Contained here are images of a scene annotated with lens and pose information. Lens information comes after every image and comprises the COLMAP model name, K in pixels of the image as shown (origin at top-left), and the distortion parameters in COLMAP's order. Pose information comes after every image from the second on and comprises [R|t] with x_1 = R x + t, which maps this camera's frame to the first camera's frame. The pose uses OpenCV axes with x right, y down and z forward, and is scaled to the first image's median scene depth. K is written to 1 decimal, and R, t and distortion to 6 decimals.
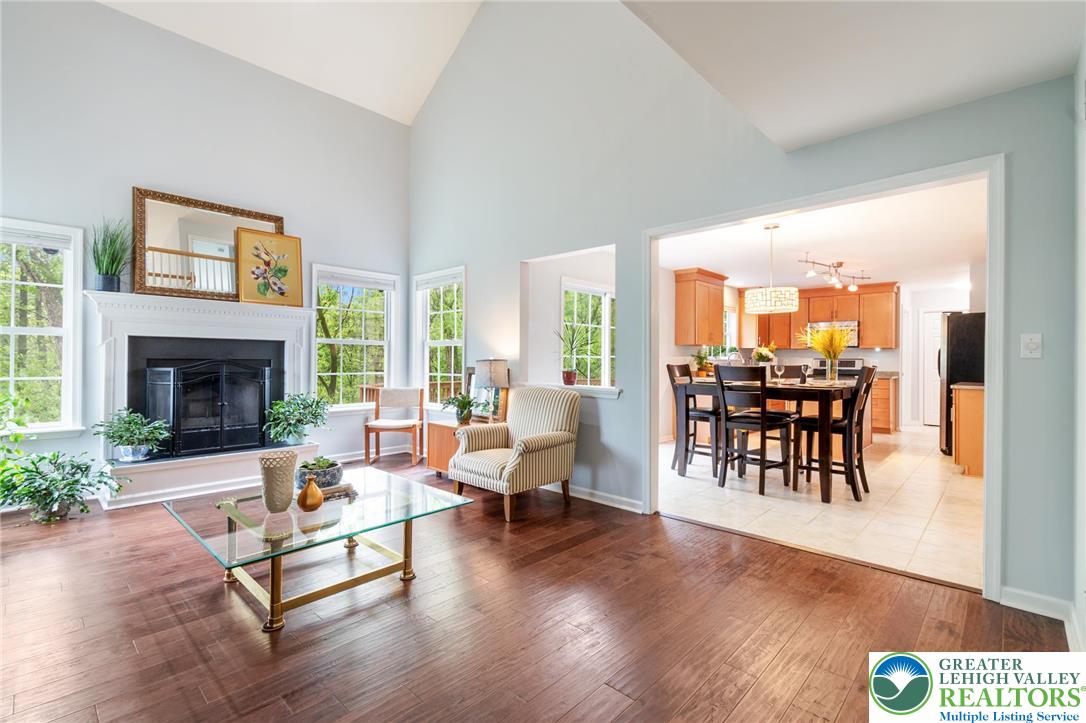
lens RADIAL K [[493.8, 0, 538.7], [0, 493.8, 355.8], [0, 0, 1]] dist [0.007973, -0.004598]
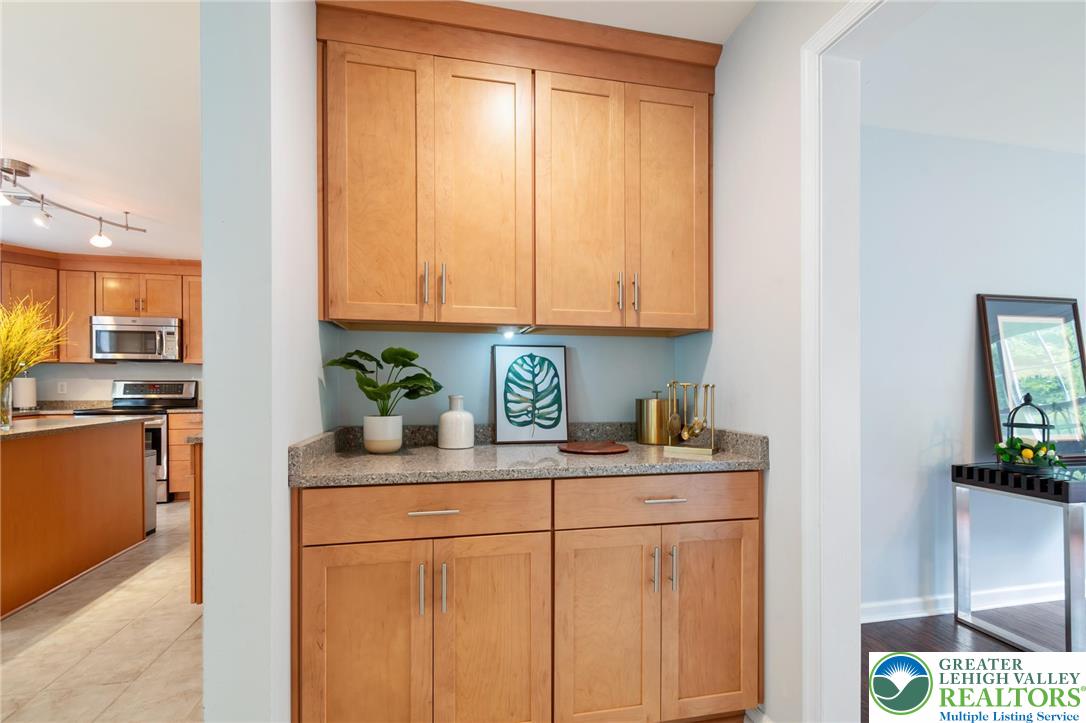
lens RADIAL K [[493.8, 0, 548.8], [0, 493.8, 387.2], [0, 0, 1]] dist [0.007973, -0.004598]
pose [[0.559561, -0.013087, 0.828686, 0.460406], [-0.002877, 0.999839, 0.017732, 0.002327], [-0.828784, -0.012306, 0.559434, 0.327642]]
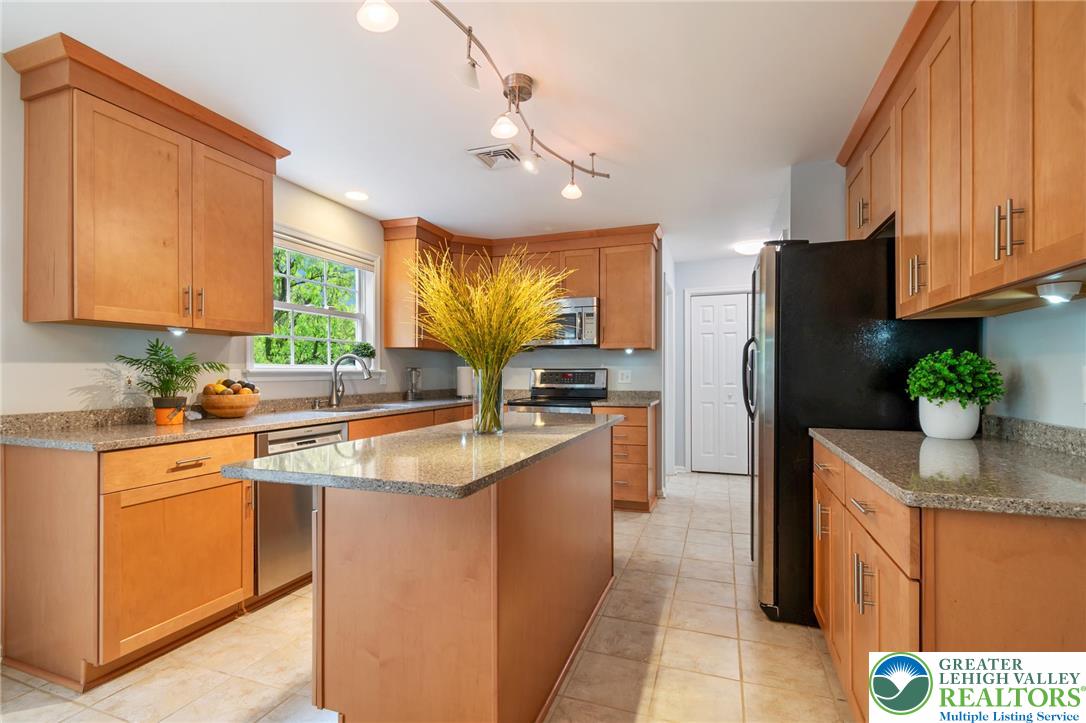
lens RADIAL K [[493.8, 0, 547.4], [0, 493.8, 369.8], [0, 0, 1]] dist [0.007973, -0.004598]
pose [[0.912724, -0.005883, 0.408535, 0.443842], [0.004449, 0.999980, 0.004461, 0.005697], [-0.408553, -0.002254, 0.912732, 0.630242]]
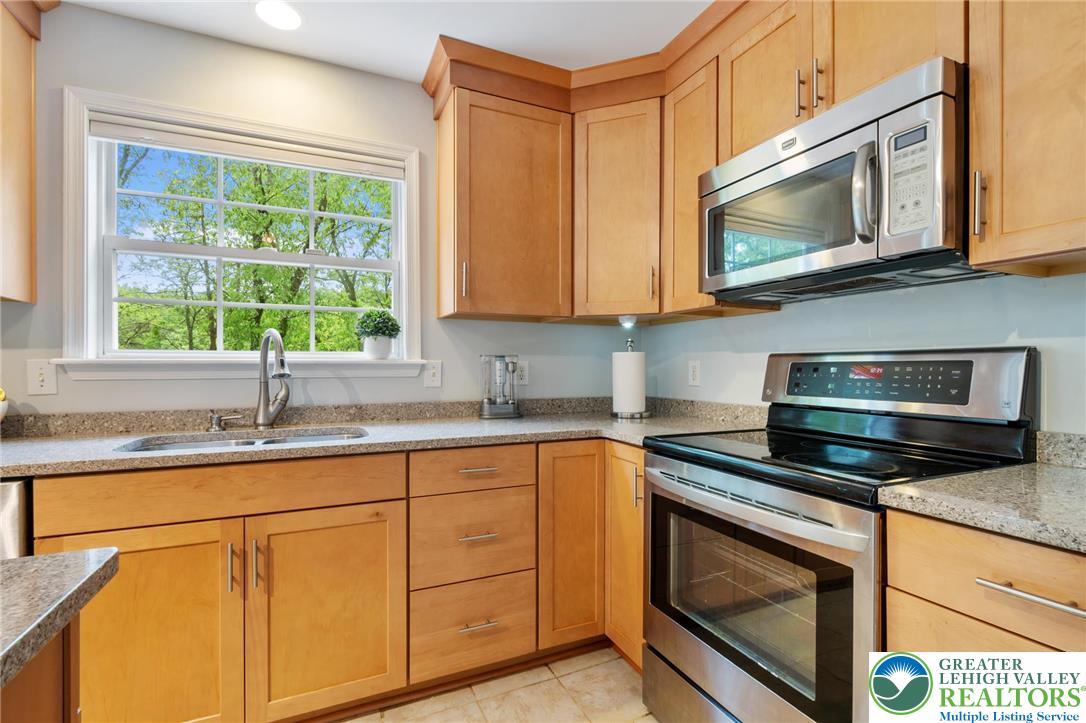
lens RADIAL K [[493.8, 0, 547.3], [0, 493.8, 368.8], [0, 0, 1]] dist [0.007973, -0.004598]
pose [[0.930571, -0.007645, -0.366031, 0.695031], [0.010894, 0.999917, 0.006813, 0.012059], [0.365948, -0.010327, 0.930578, 0.982211]]
